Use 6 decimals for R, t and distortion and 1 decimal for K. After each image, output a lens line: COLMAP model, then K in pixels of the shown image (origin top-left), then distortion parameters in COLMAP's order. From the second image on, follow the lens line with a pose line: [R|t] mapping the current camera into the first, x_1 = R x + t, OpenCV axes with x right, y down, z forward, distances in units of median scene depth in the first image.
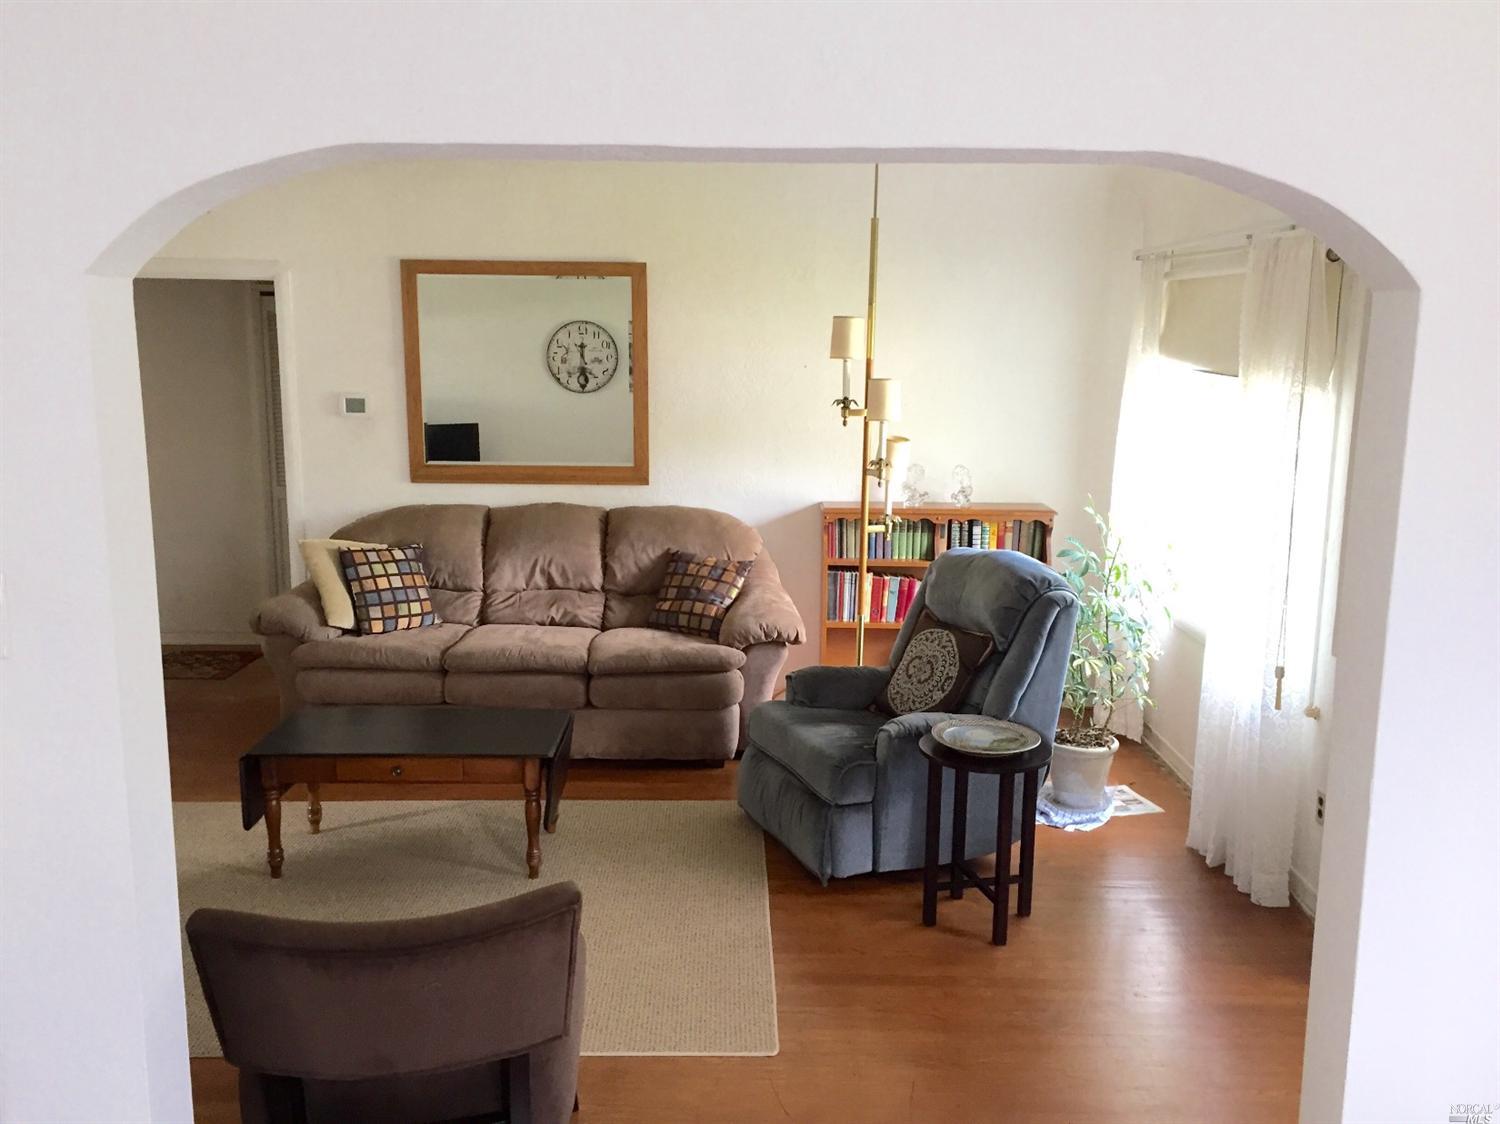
lens RADIAL K [[1271.6, 0, 750.0], [0, 1271.6, 562.0], [0, 0, 1]] dist [0.089964, -0.142837]
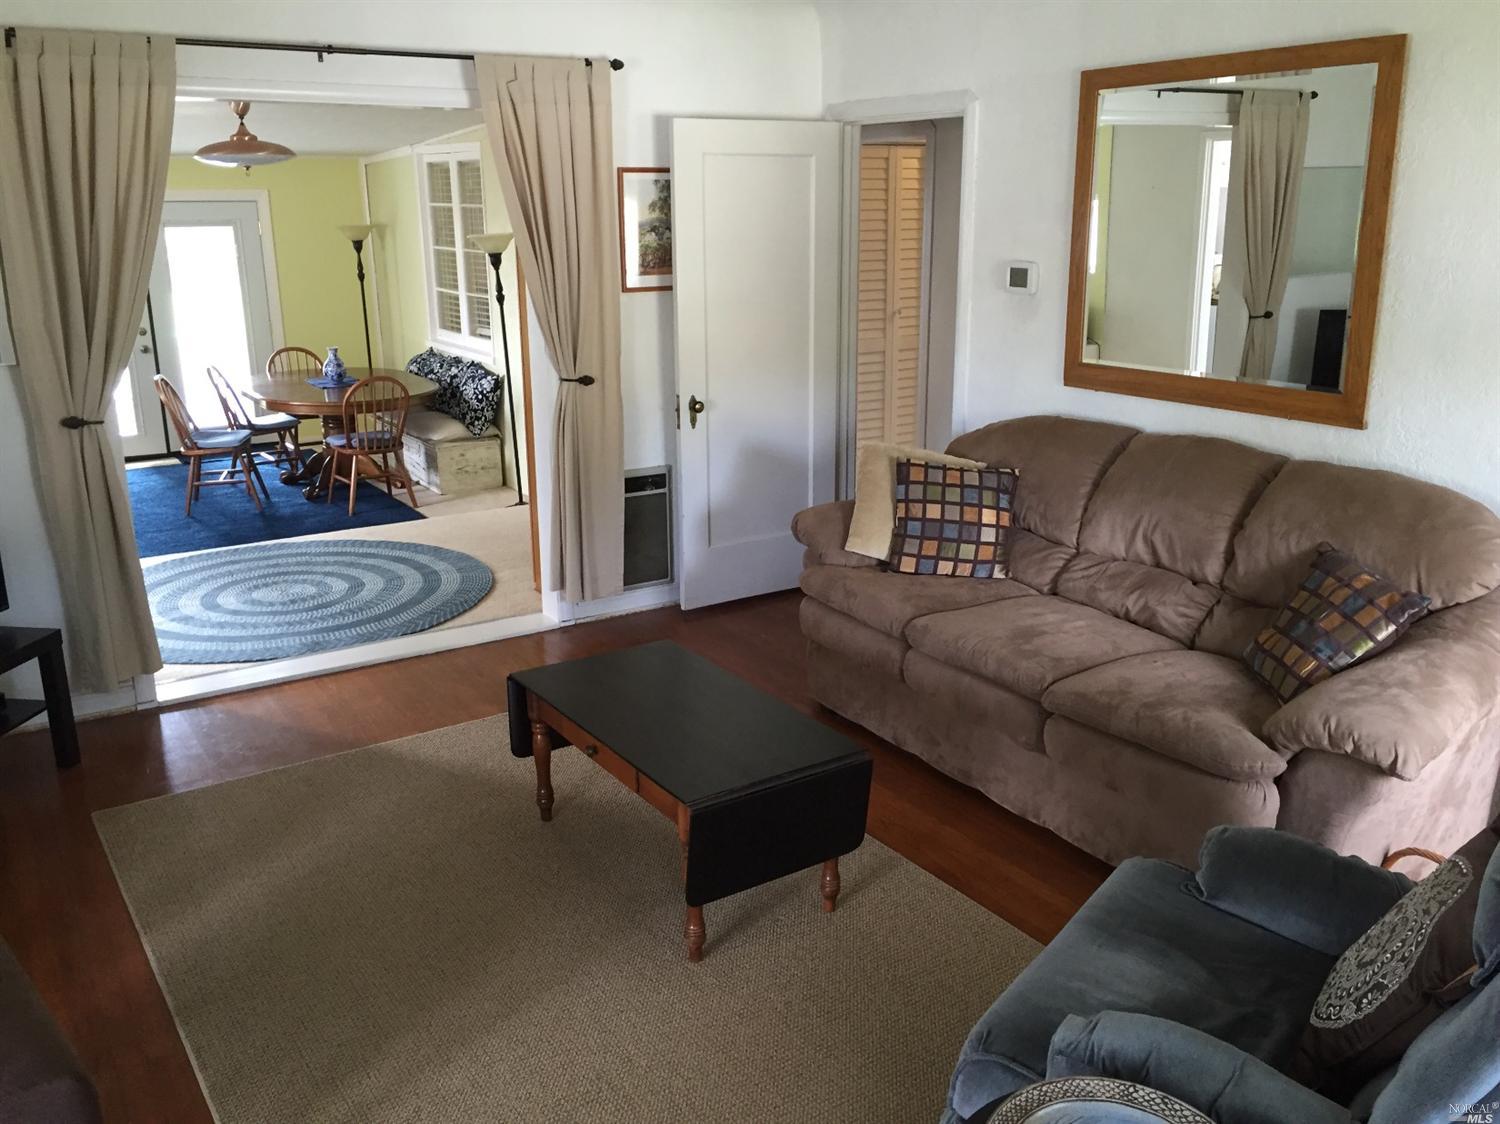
lens RADIAL K [[1271.6, 0, 750.0], [0, 1271.6, 562.0], [0, 0, 1]] dist [0.089964, -0.142837]
pose [[0.540088, 0.216444, -0.813300, 0.274464], [-0.134290, 0.976146, 0.170604, -0.067216], [0.830826, 0.017077, 0.556271, 0.458511]]
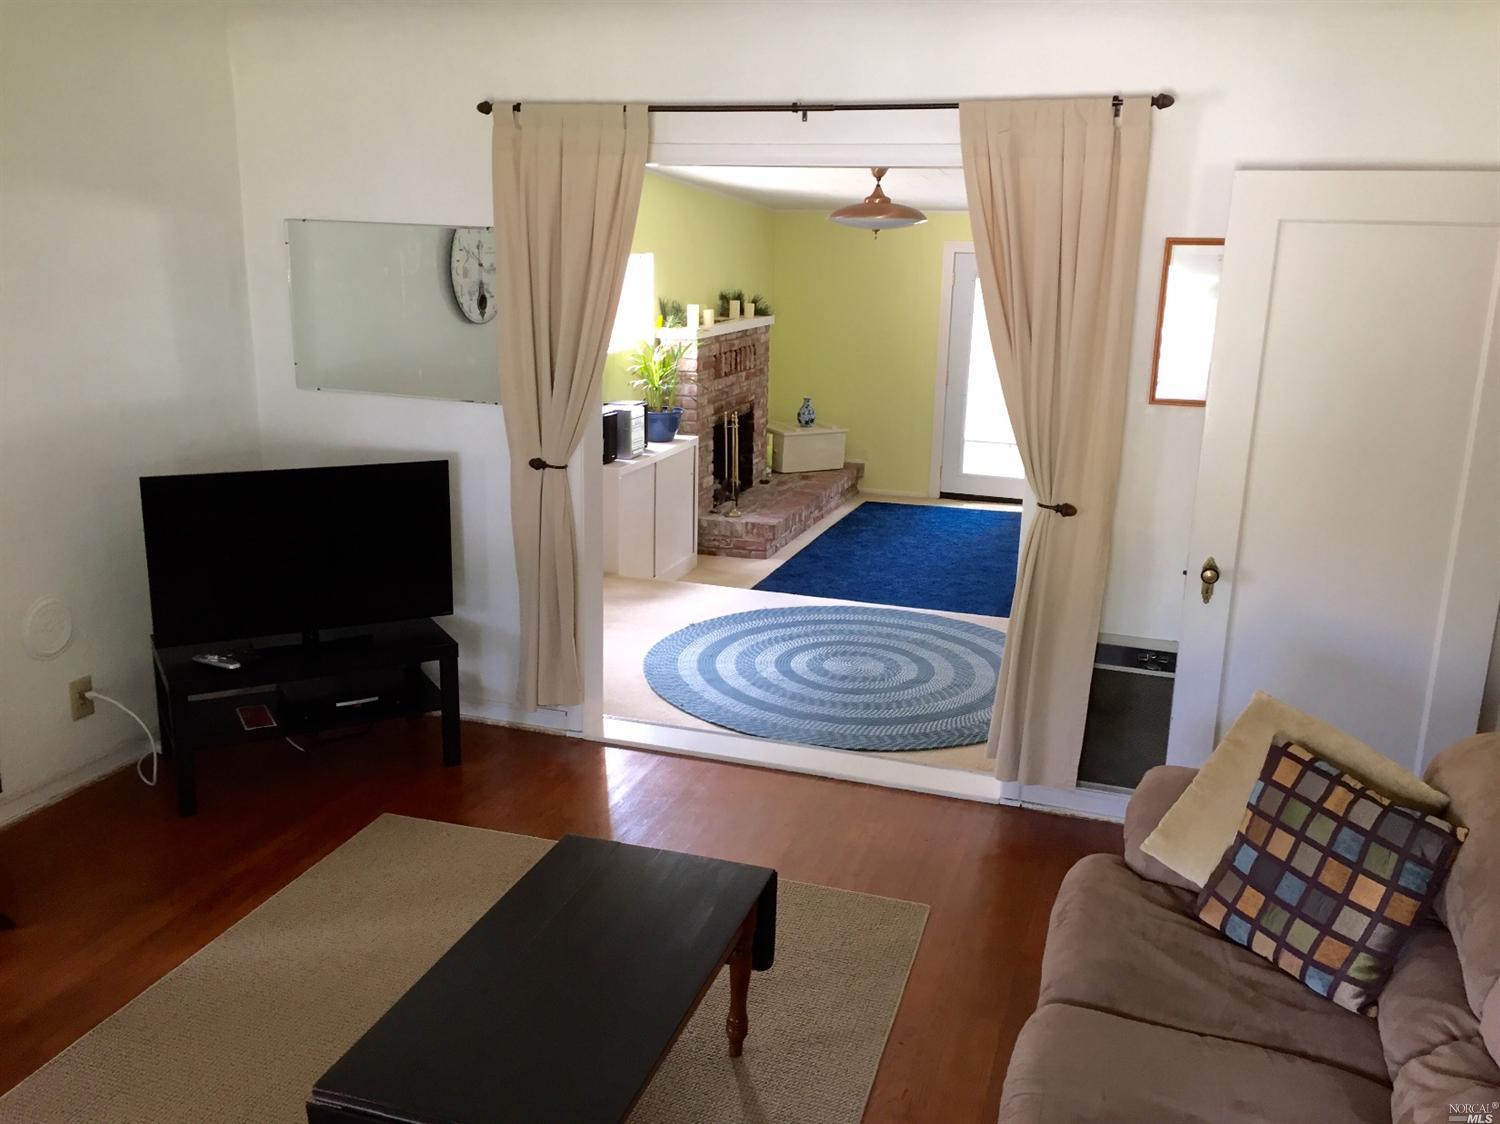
lens RADIAL K [[1271.6, 0, 750.0], [0, 1271.6, 562.0], [0, 0, 1]] dist [0.089964, -0.142837]
pose [[-0.316854, 0.220120, -0.922578, 0.155542], [-0.190520, 0.938100, 0.289257, -0.162541], [0.929142, 0.267422, -0.255303, 0.877058]]
